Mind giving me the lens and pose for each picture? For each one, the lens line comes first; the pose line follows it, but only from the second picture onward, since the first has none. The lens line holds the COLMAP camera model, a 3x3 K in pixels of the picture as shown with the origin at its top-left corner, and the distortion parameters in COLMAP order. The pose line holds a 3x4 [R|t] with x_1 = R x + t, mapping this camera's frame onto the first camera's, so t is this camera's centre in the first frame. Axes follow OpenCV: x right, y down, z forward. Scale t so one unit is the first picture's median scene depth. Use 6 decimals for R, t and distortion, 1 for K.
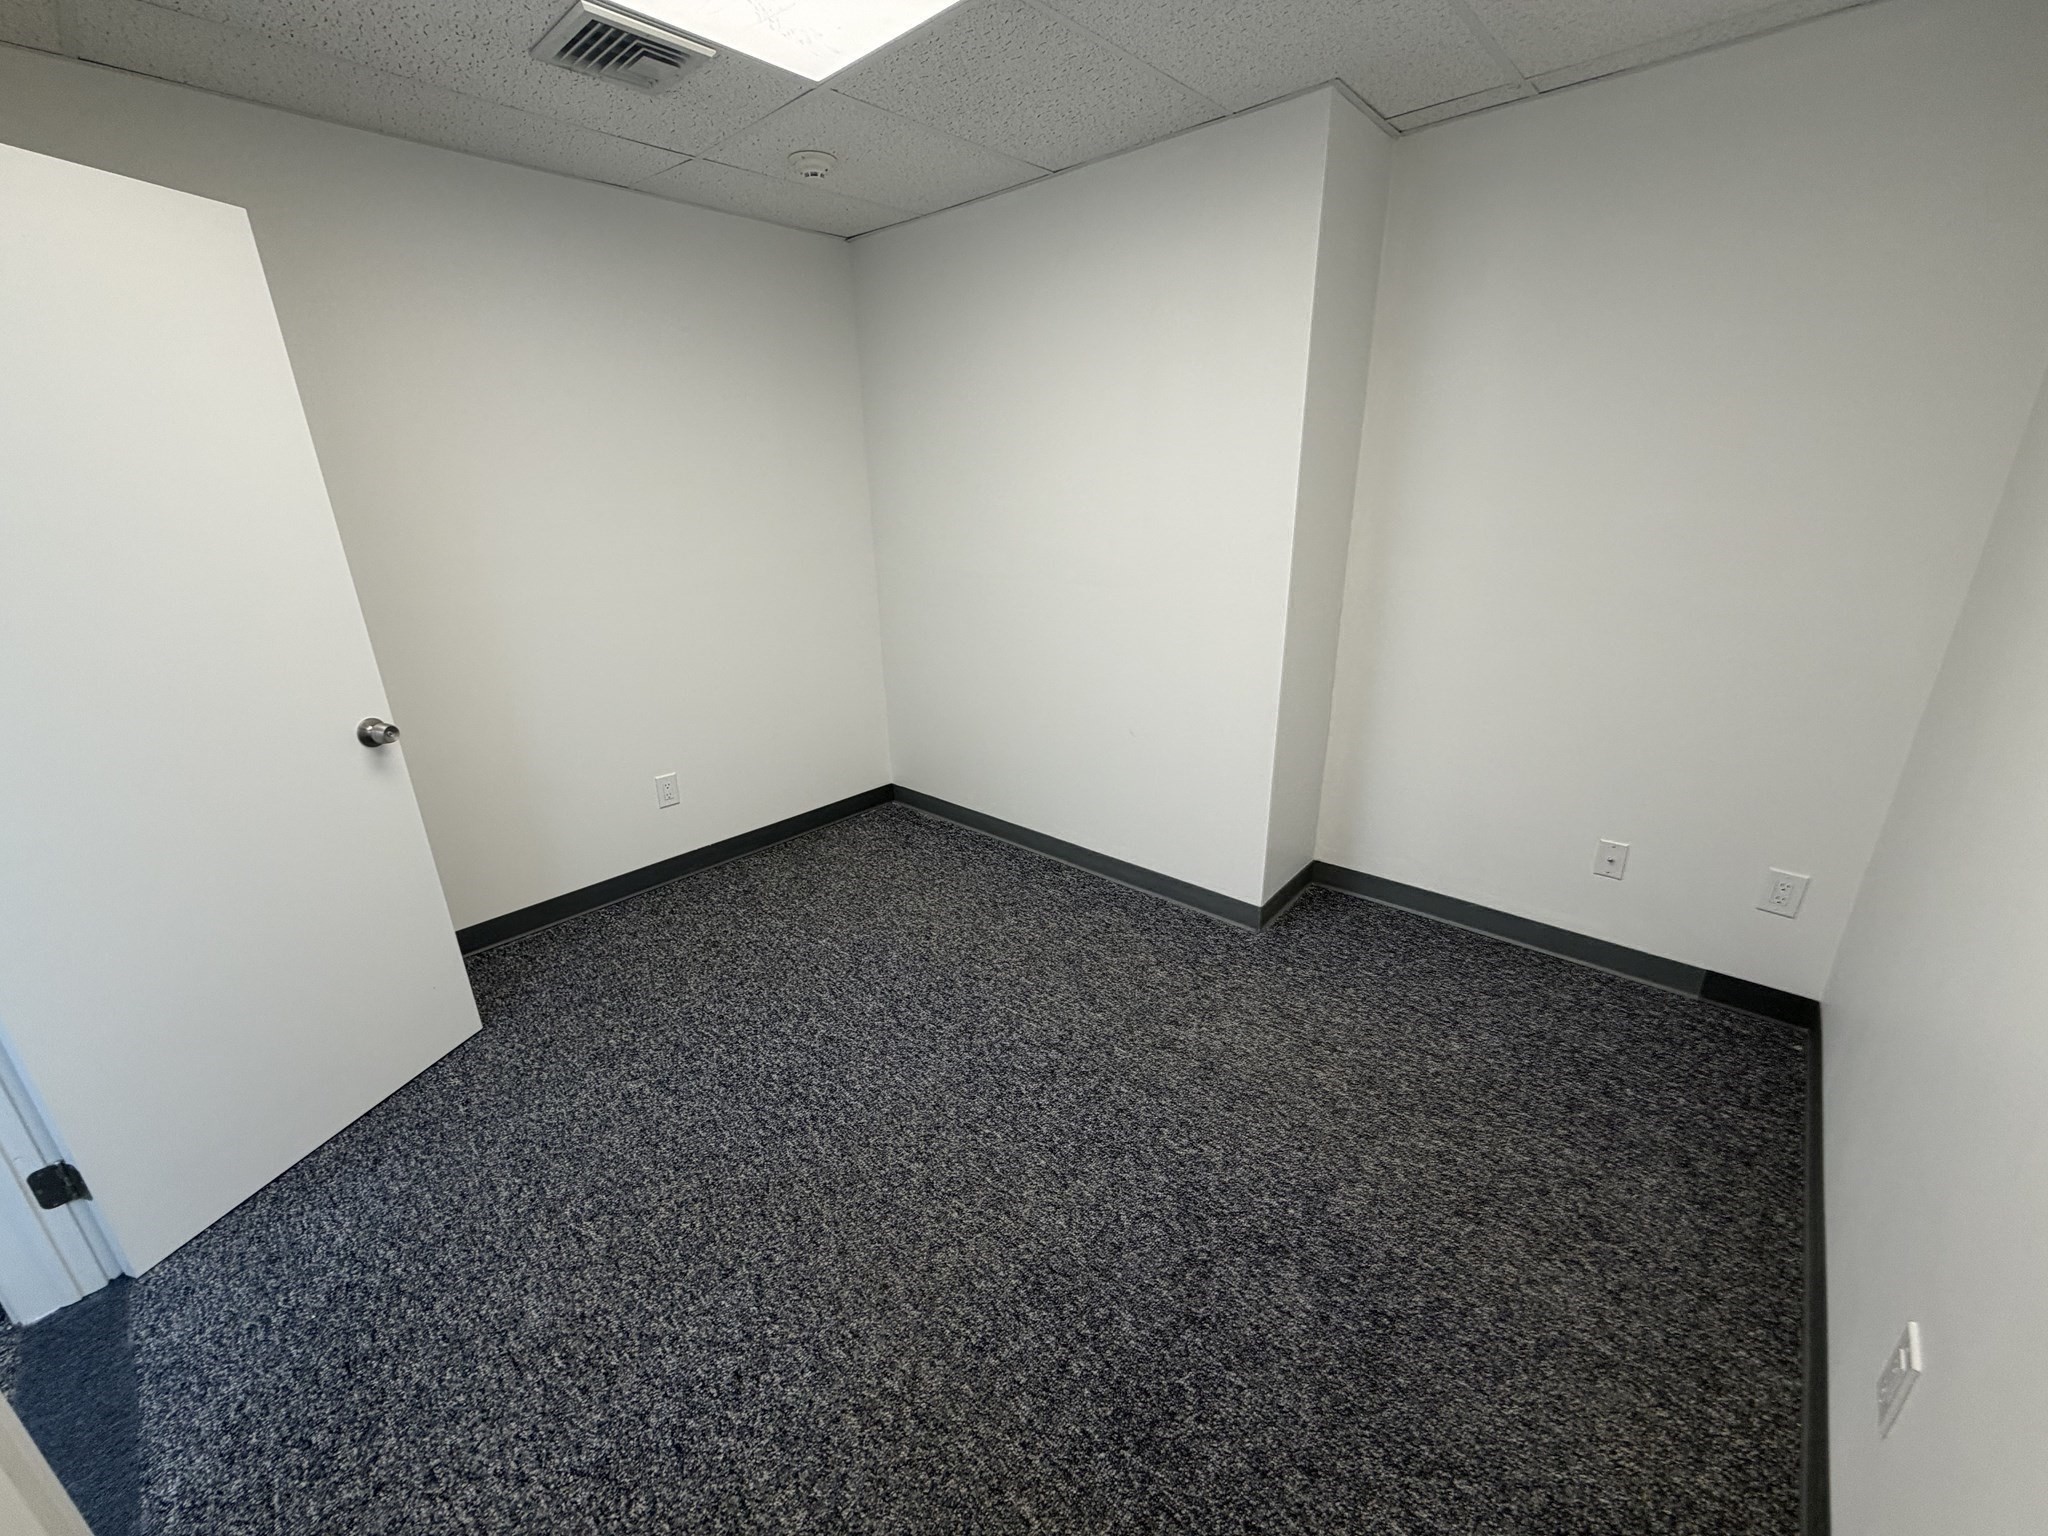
lens RADIAL K [[811.8, 0, 1023.5], [0, 811.8, 770.3], [0, 0, 1]] dist [-0.001695, 0.001086]
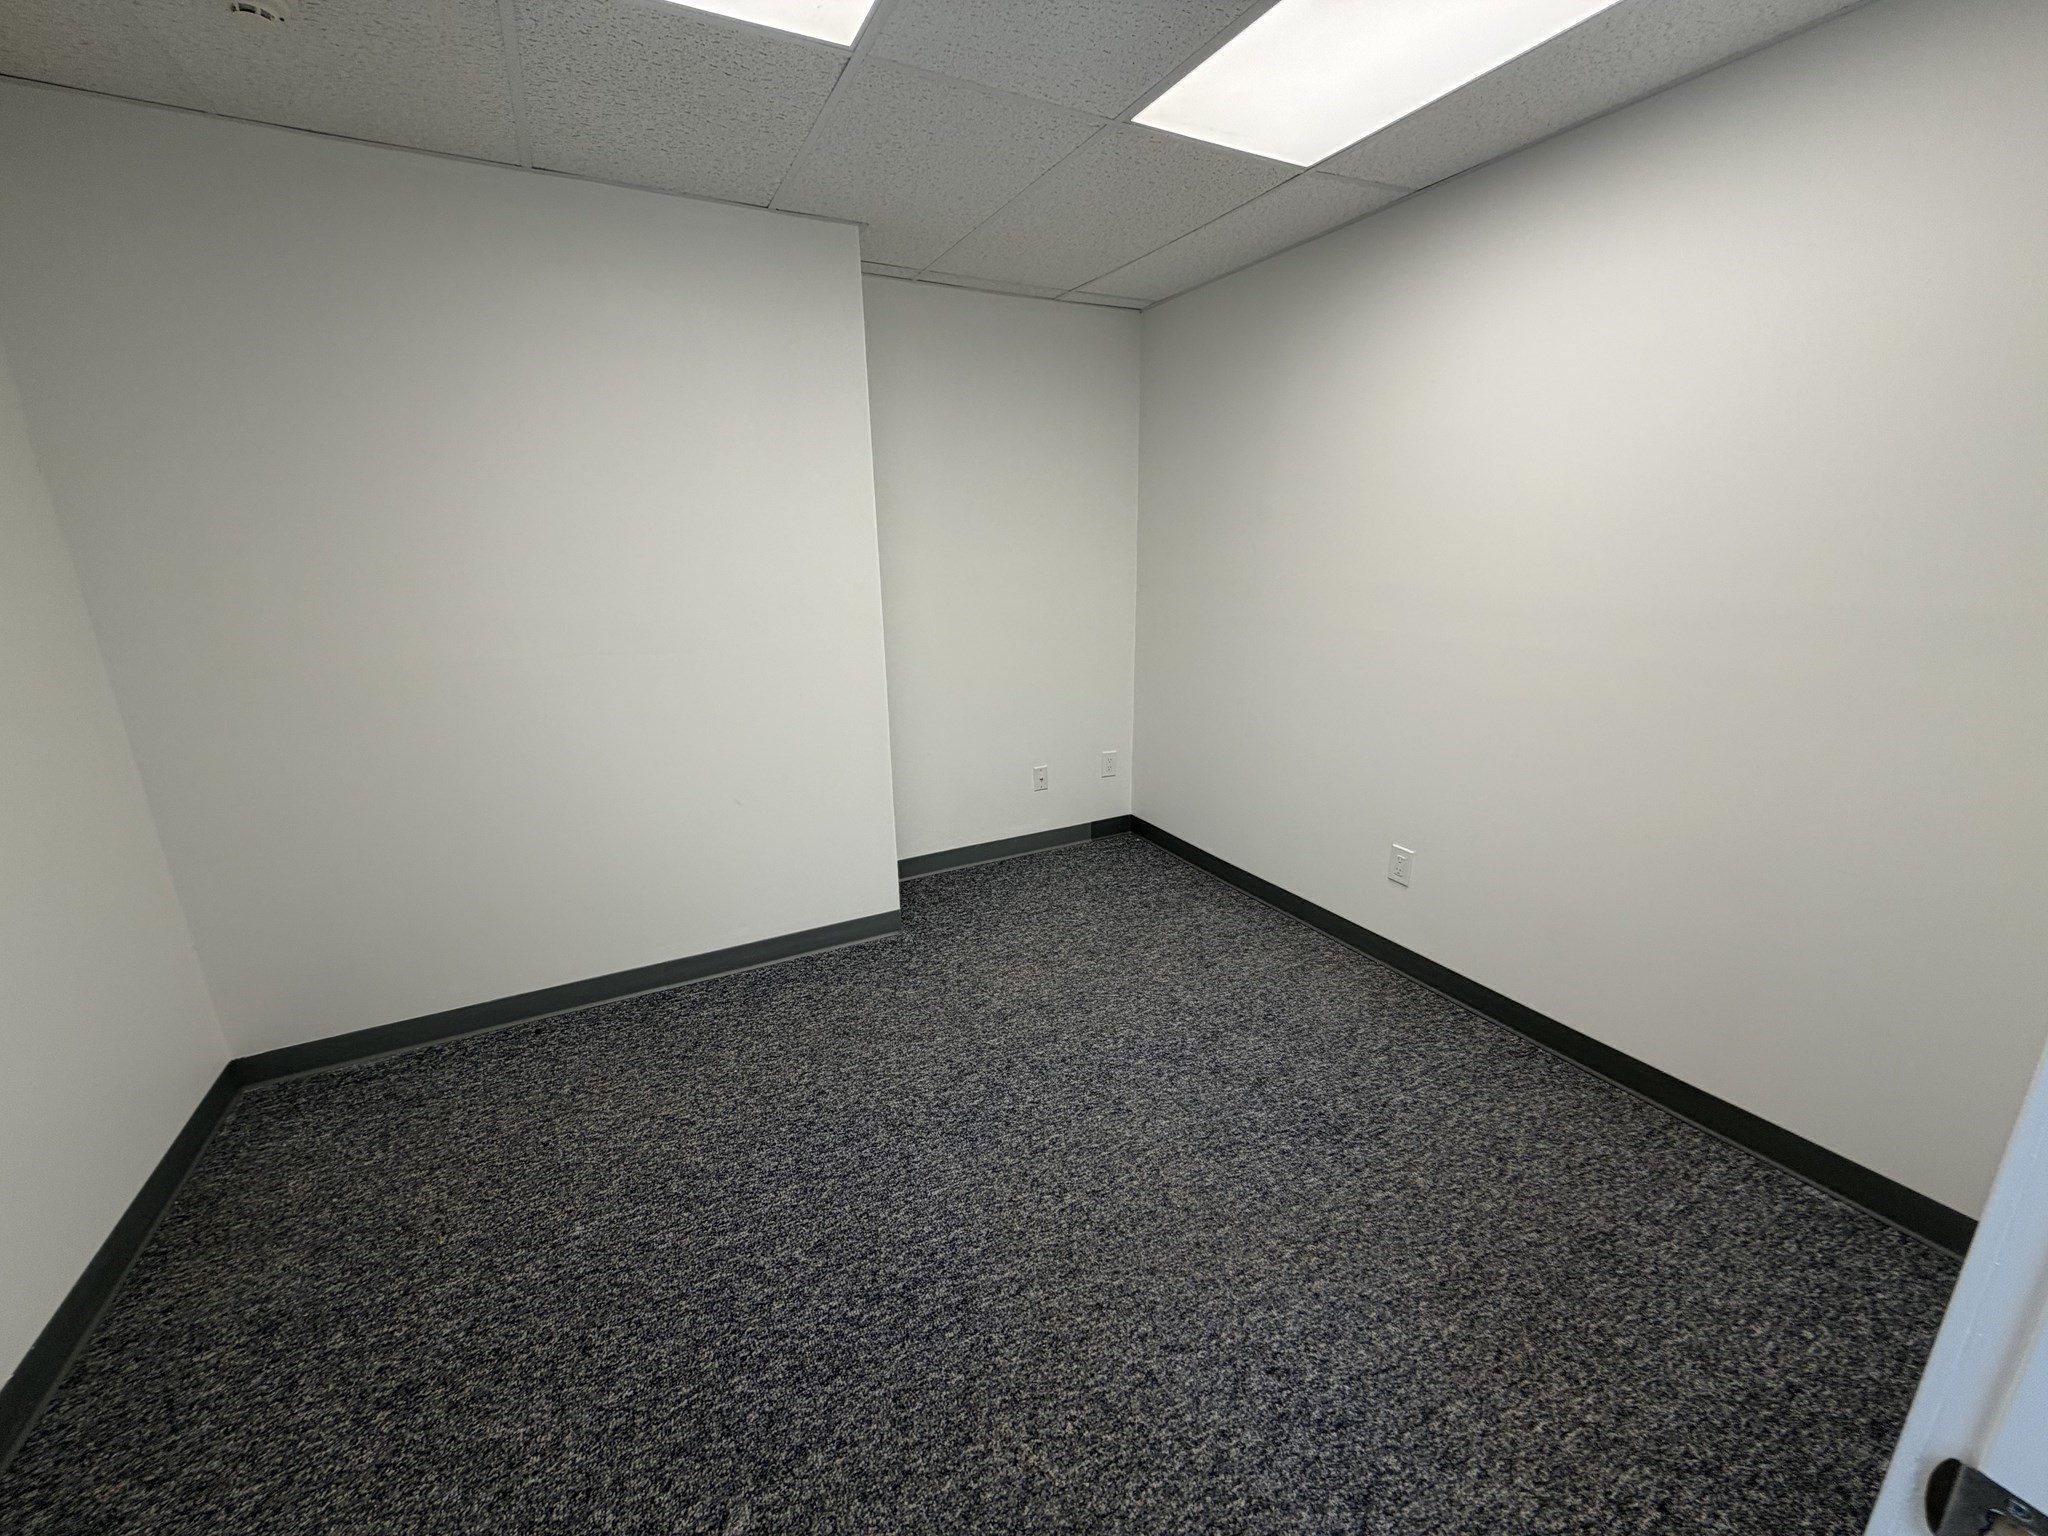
lens RADIAL K [[811.8, 0, 1022.4], [0, 811.8, 767.9], [0, 0, 1]] dist [-0.001695, 0.001086]
pose [[0.351809, -0.235603, 0.905937, -1.162018], [0.320317, 0.939681, 0.119987, -0.179149], [-0.879561, 0.247975, 0.406055, 0.649987]]
